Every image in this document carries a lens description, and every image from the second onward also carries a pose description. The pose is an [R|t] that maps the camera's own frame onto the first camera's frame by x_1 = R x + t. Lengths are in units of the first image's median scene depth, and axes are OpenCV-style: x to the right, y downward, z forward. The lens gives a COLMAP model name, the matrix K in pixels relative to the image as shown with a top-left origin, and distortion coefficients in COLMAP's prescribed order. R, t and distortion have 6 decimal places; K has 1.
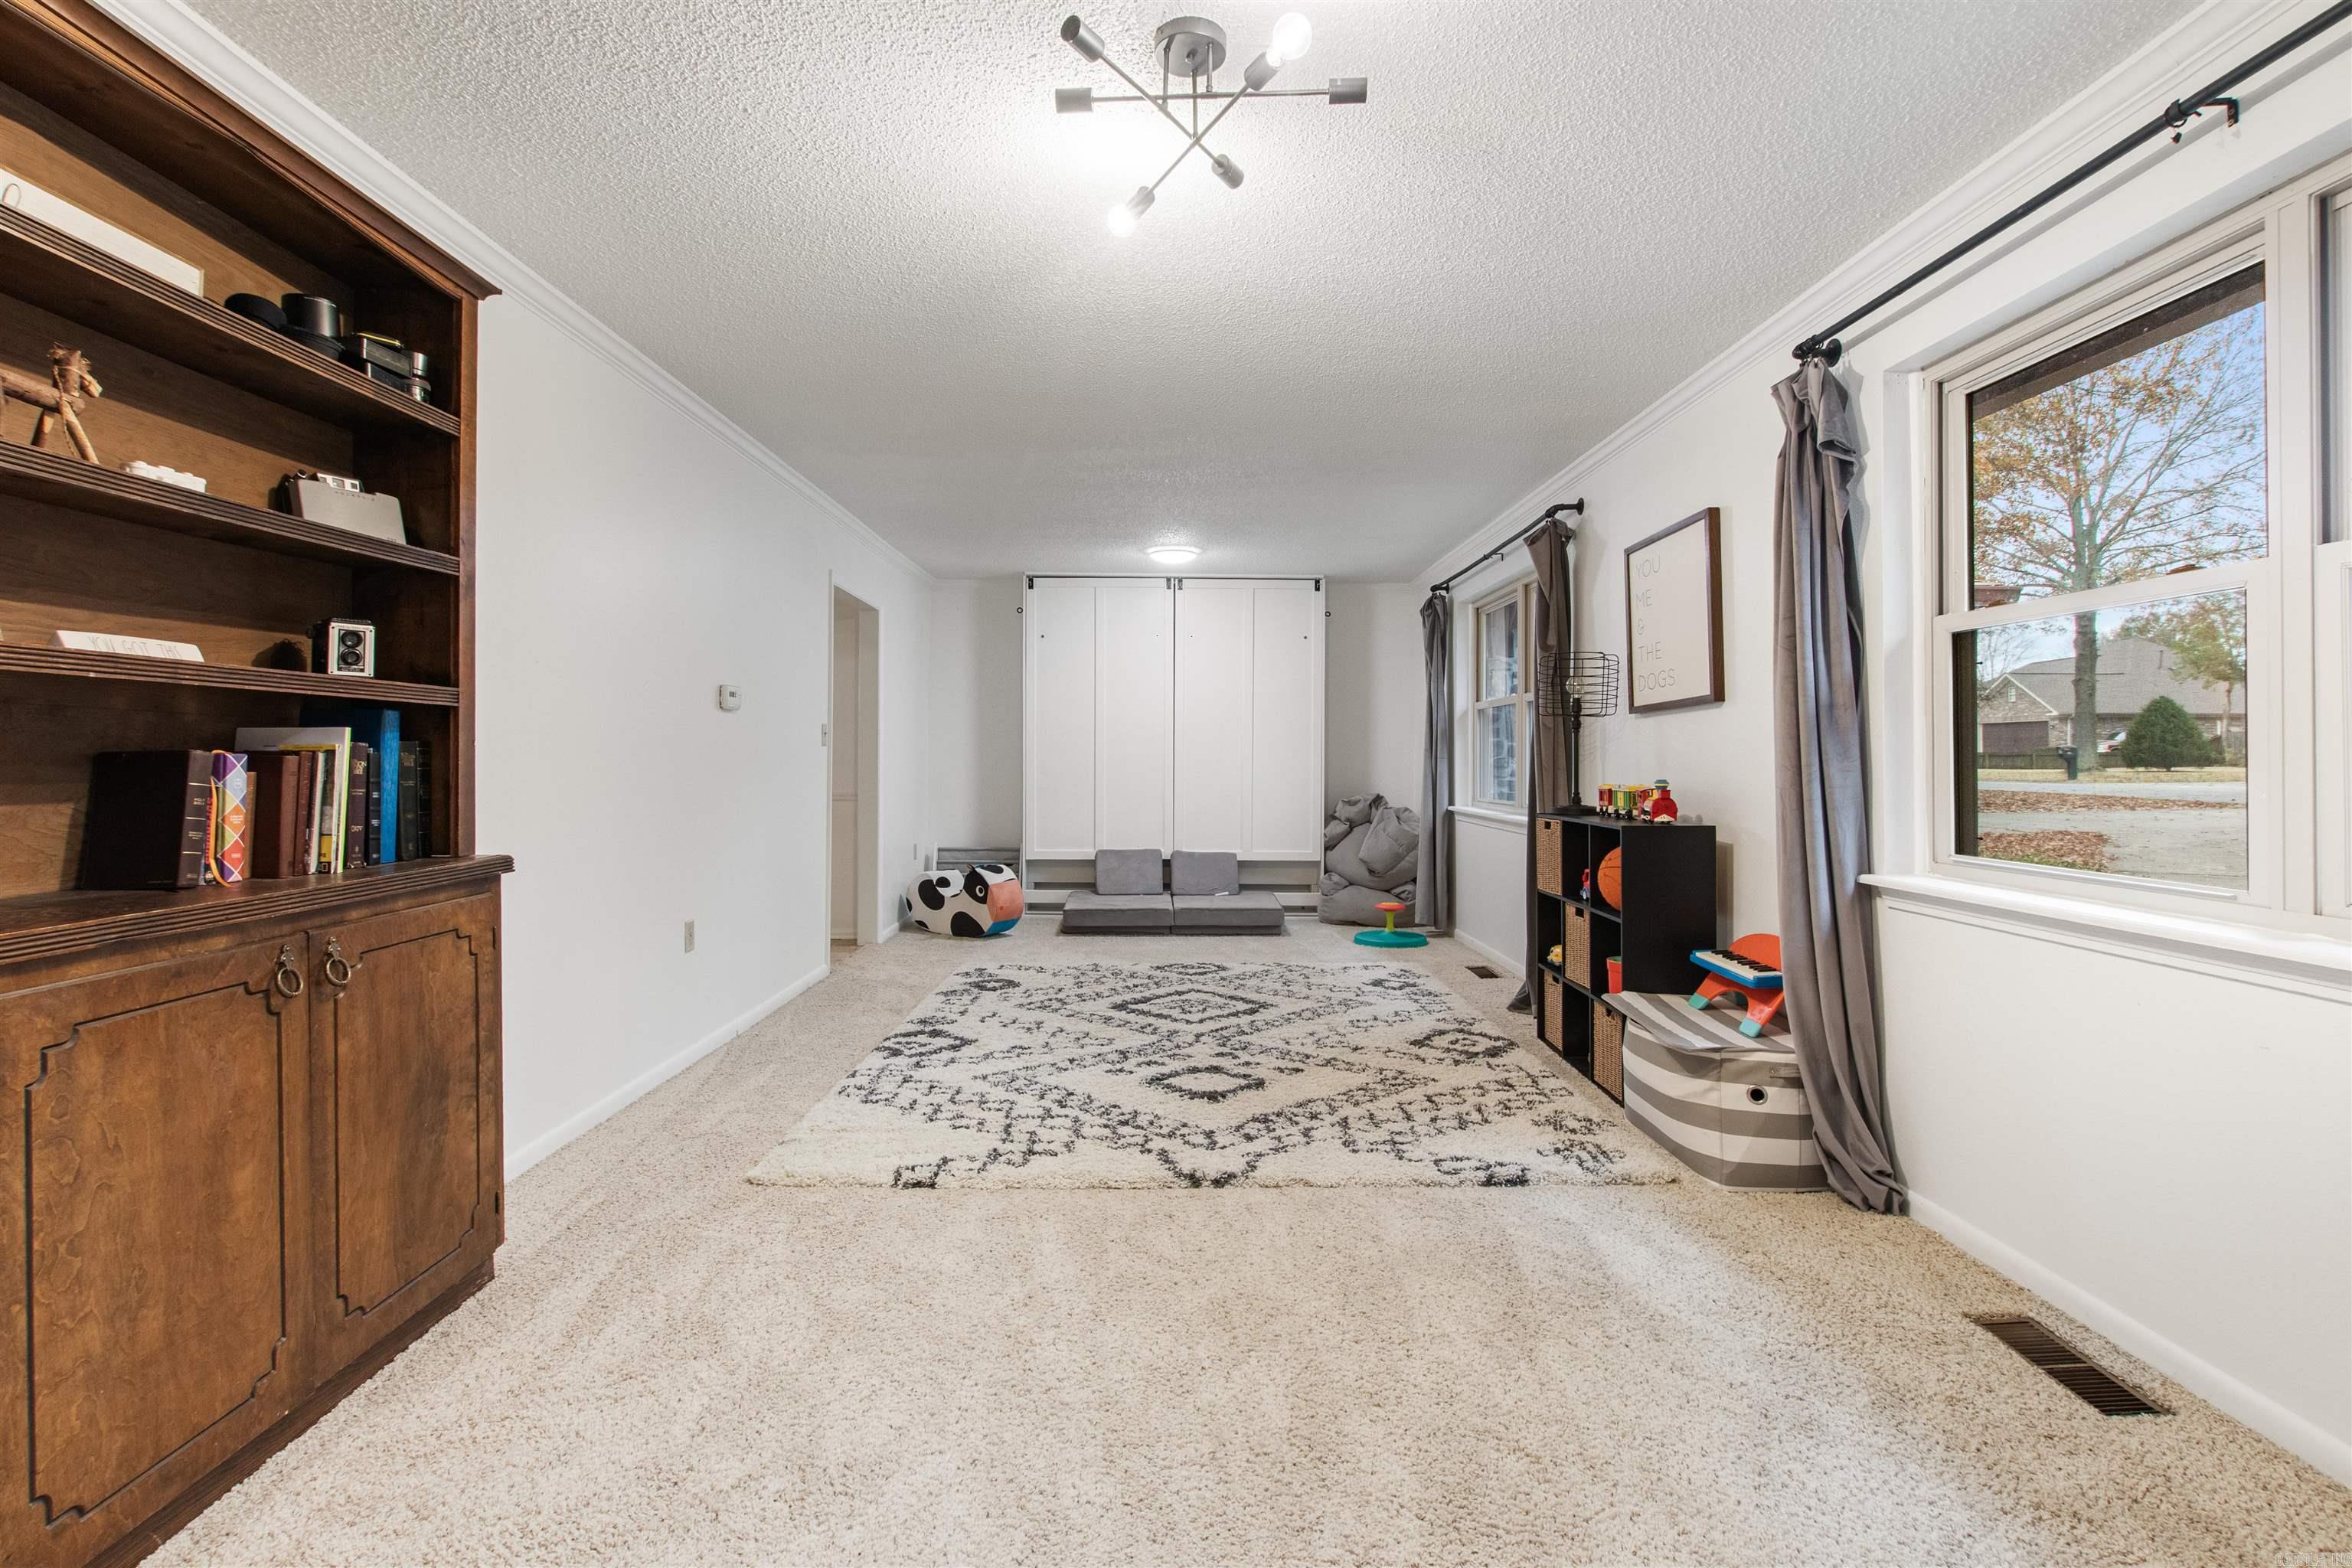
lens RADIAL K [[1075.6, 0, 1176.7], [0, 1075.6, 757.1], [0, 0, 1]] dist [-0.000292, -0.000033]
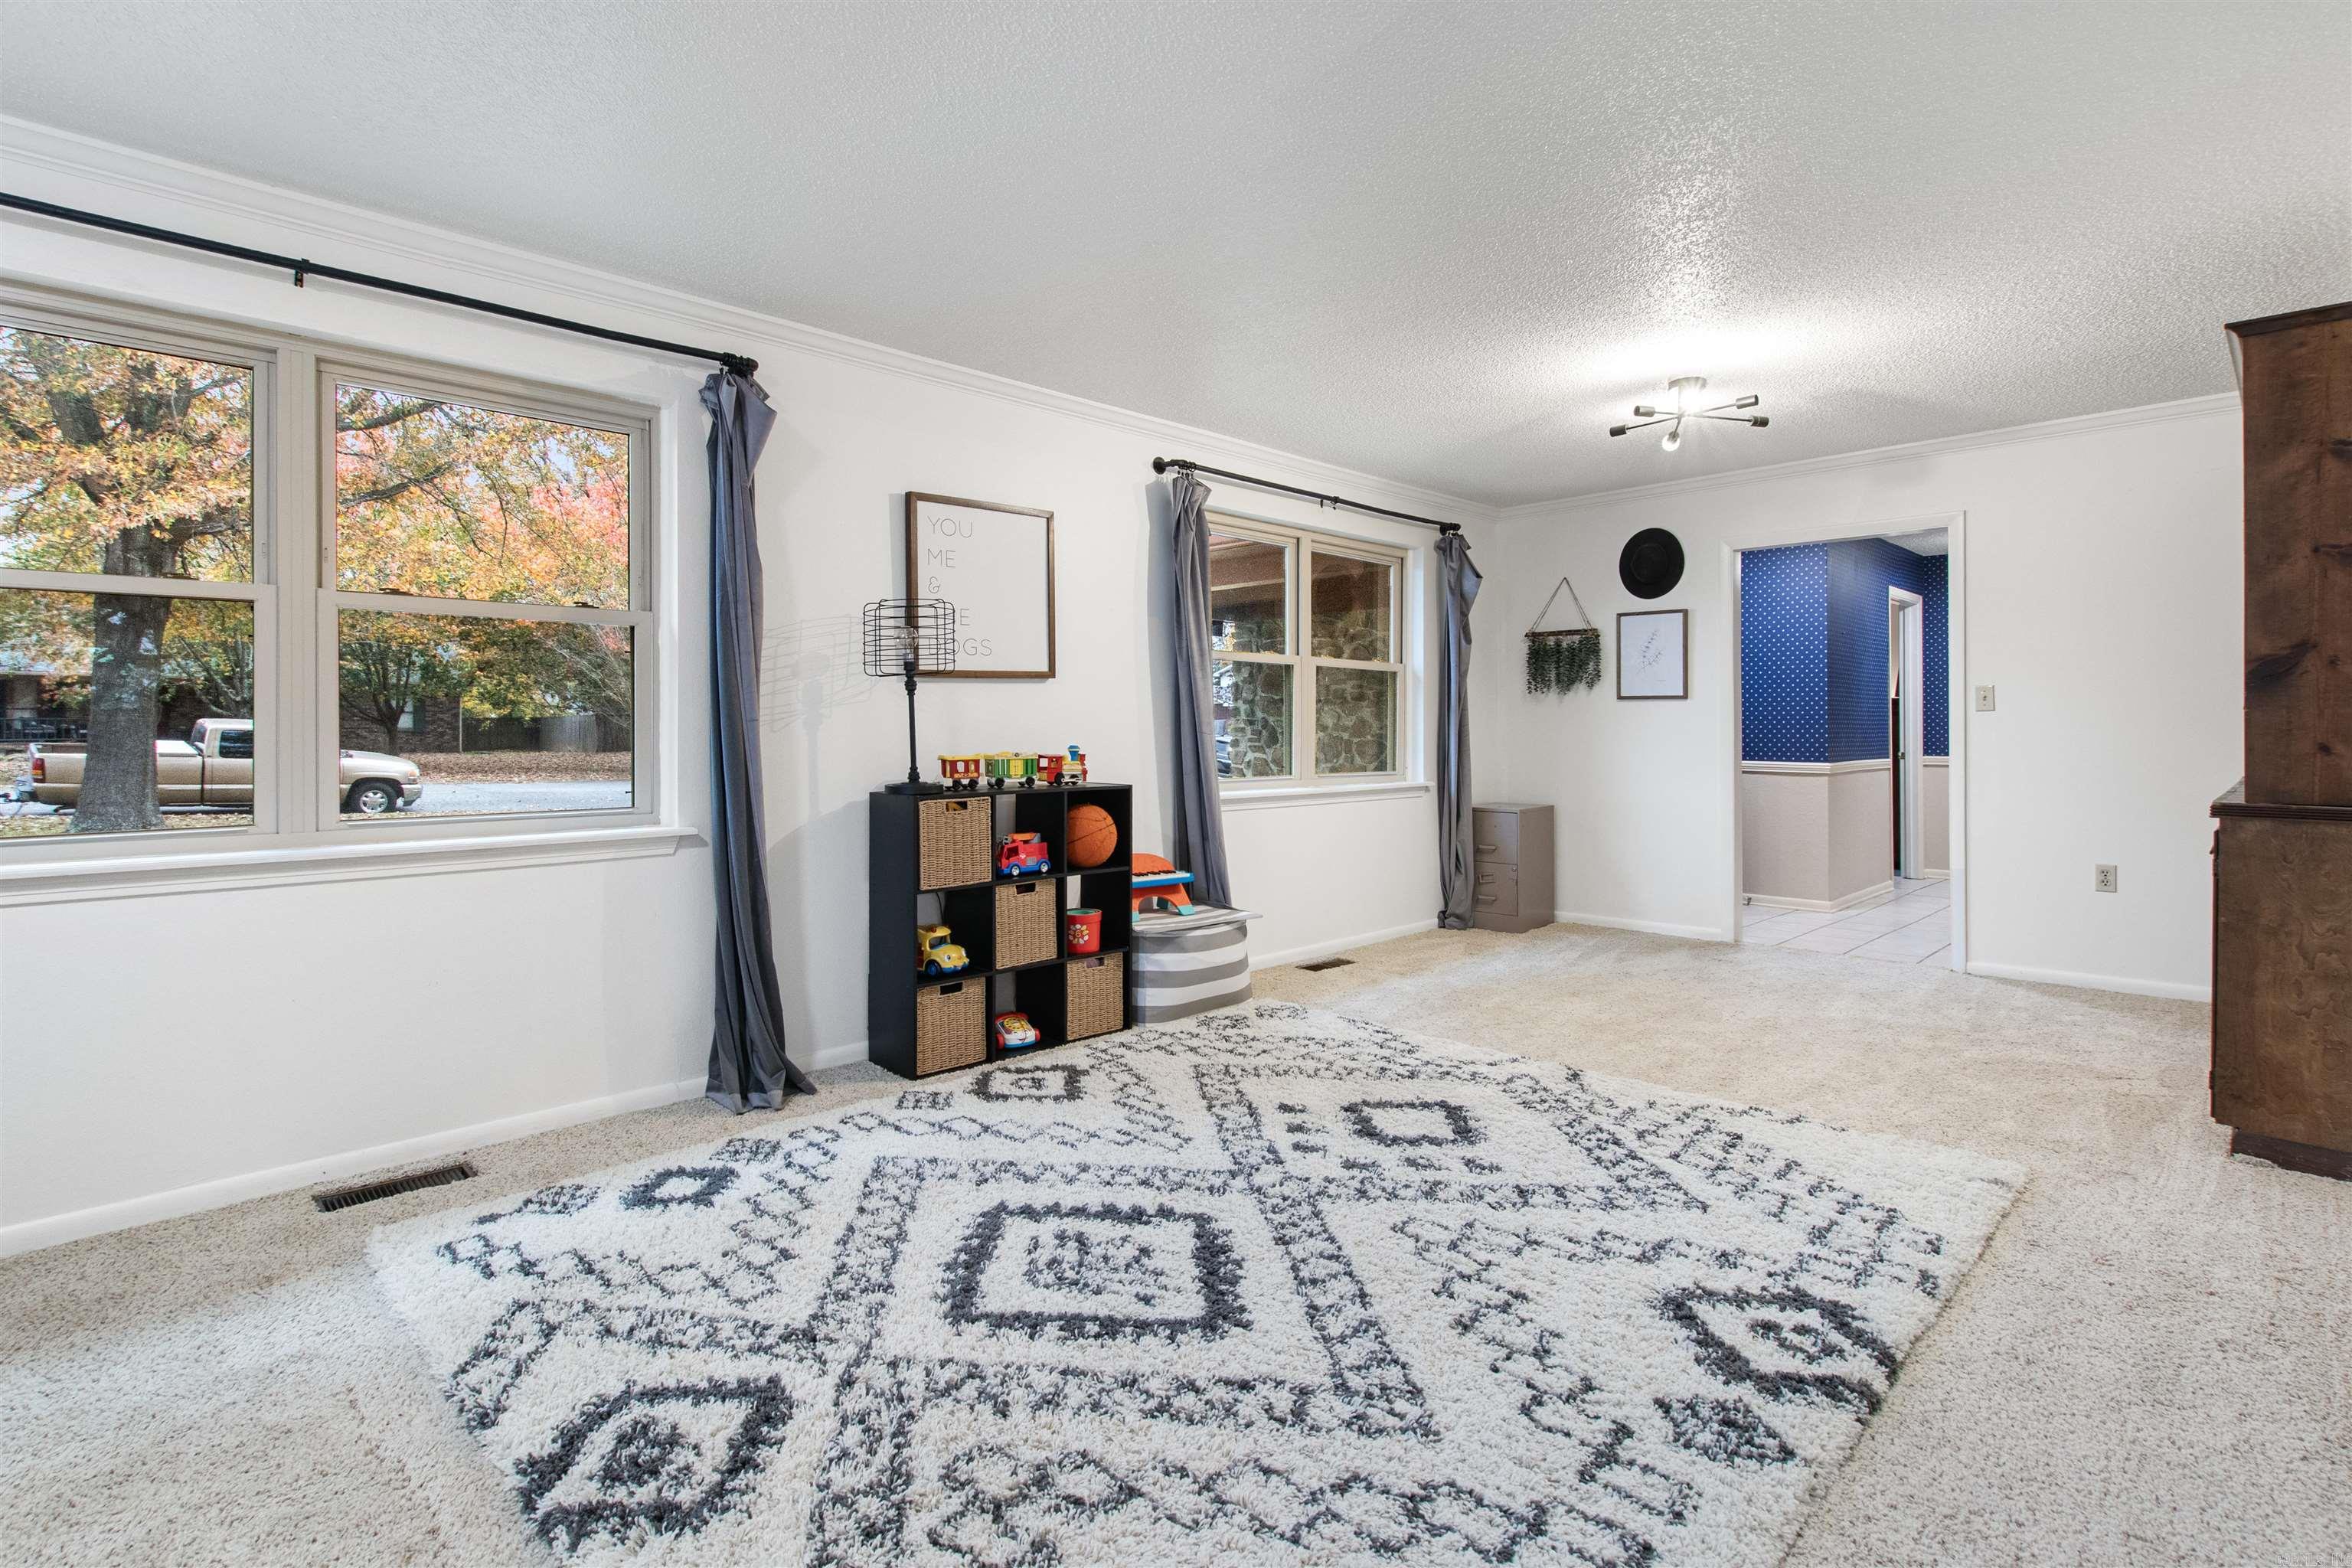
lens RADIAL K [[1102.4, 0, 1178.0], [0, 1102.4, 720.3], [0, 0, 1]] dist [-0.000273, 0.000020]
pose [[-0.692132, 0.007694, 0.721730, -0.458147], [0.000883, 0.999951, -0.009813, 0.006909], [-0.721771, -0.006155, -0.692105, 1.718296]]
